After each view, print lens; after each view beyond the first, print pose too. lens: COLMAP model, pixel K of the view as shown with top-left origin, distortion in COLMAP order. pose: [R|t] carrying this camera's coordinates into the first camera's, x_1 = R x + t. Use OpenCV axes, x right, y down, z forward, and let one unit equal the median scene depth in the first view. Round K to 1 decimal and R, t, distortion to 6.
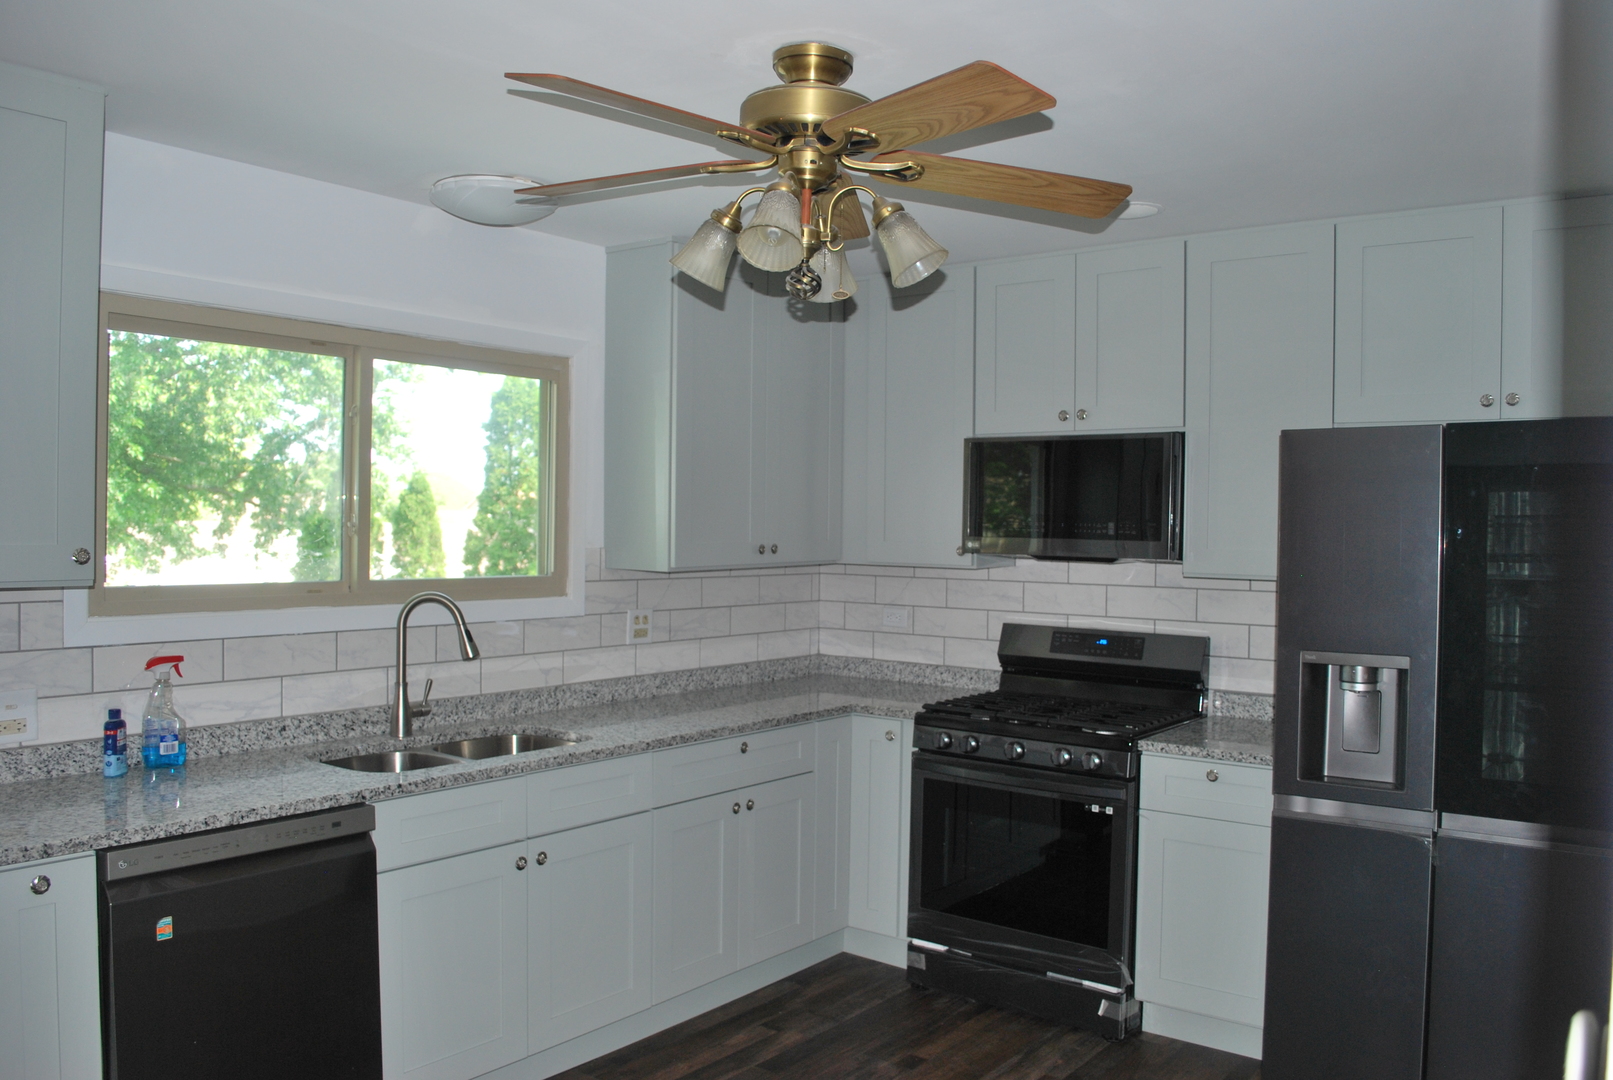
lens RADIAL K [[1281.6, 0, 806.5], [0, 1281.6, 540.0], [0, 0, 1]] dist [-0.074432, 0.005769]
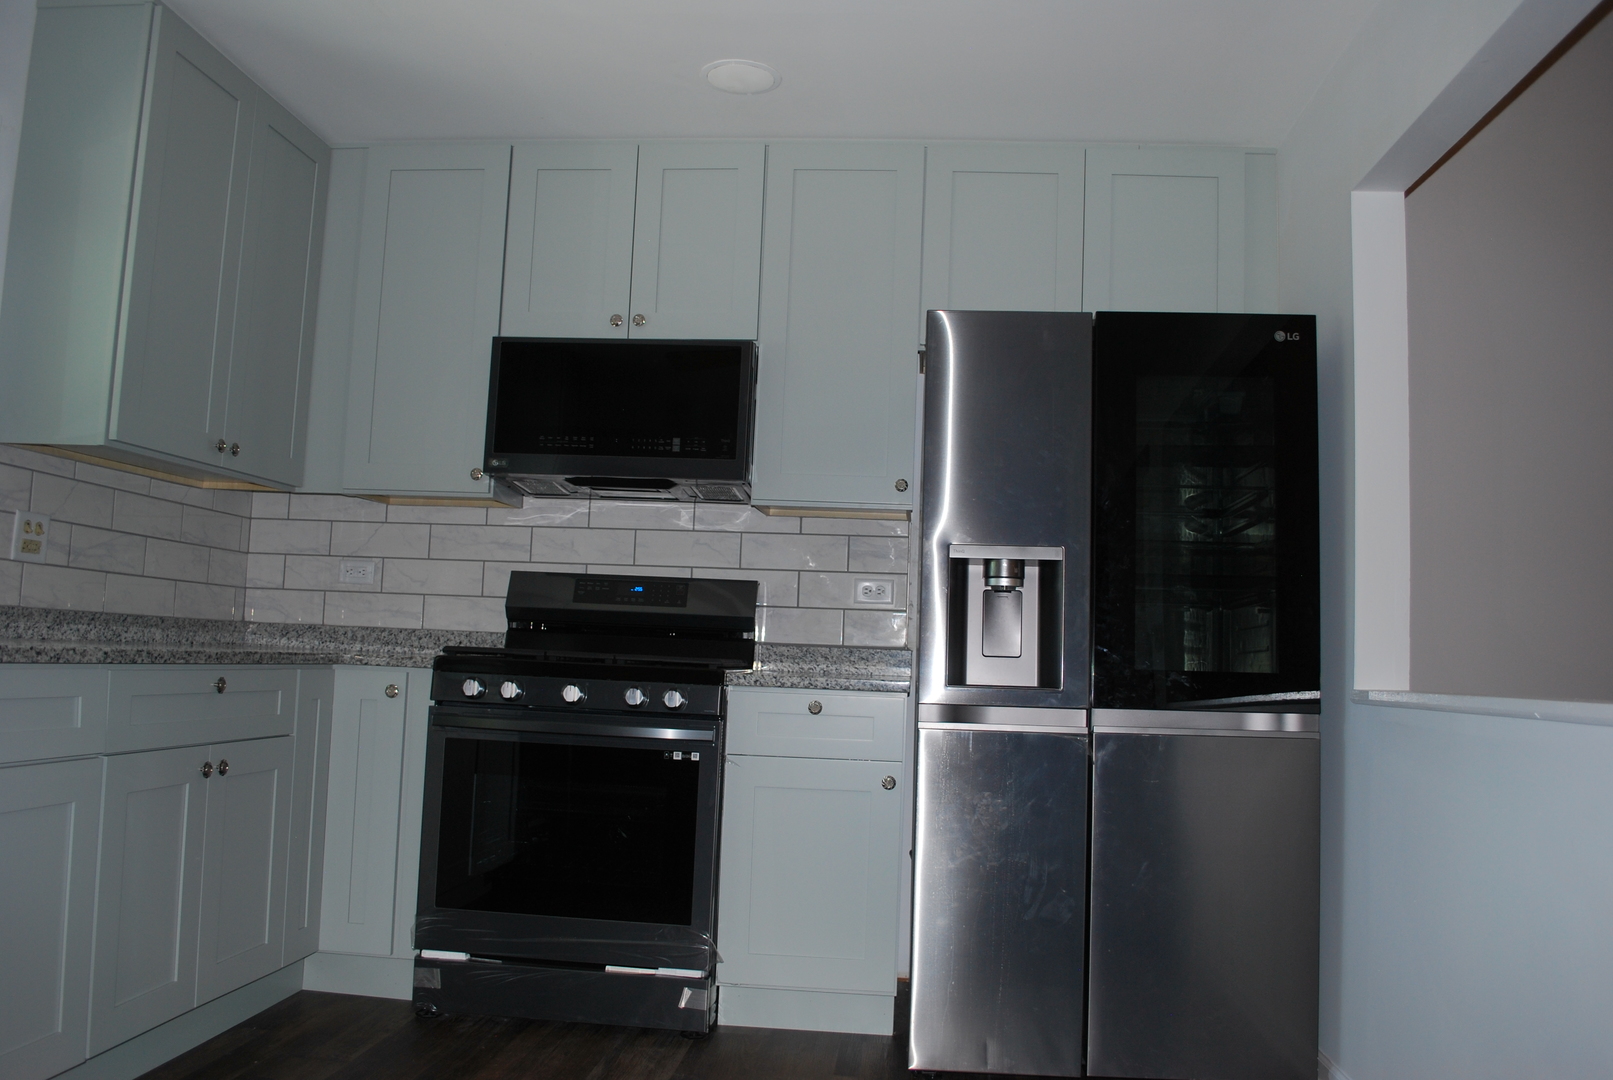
lens RADIAL K [[1281.6, 0, 806.5], [0, 1281.6, 540.0], [0, 0, 1]] dist [-0.074432, 0.005769]
pose [[0.842160, 0.069210, 0.534768, -0.145239], [-0.020703, 0.995148, -0.096190, 0.133490], [-0.538831, 0.069936, 0.839506, 0.212553]]
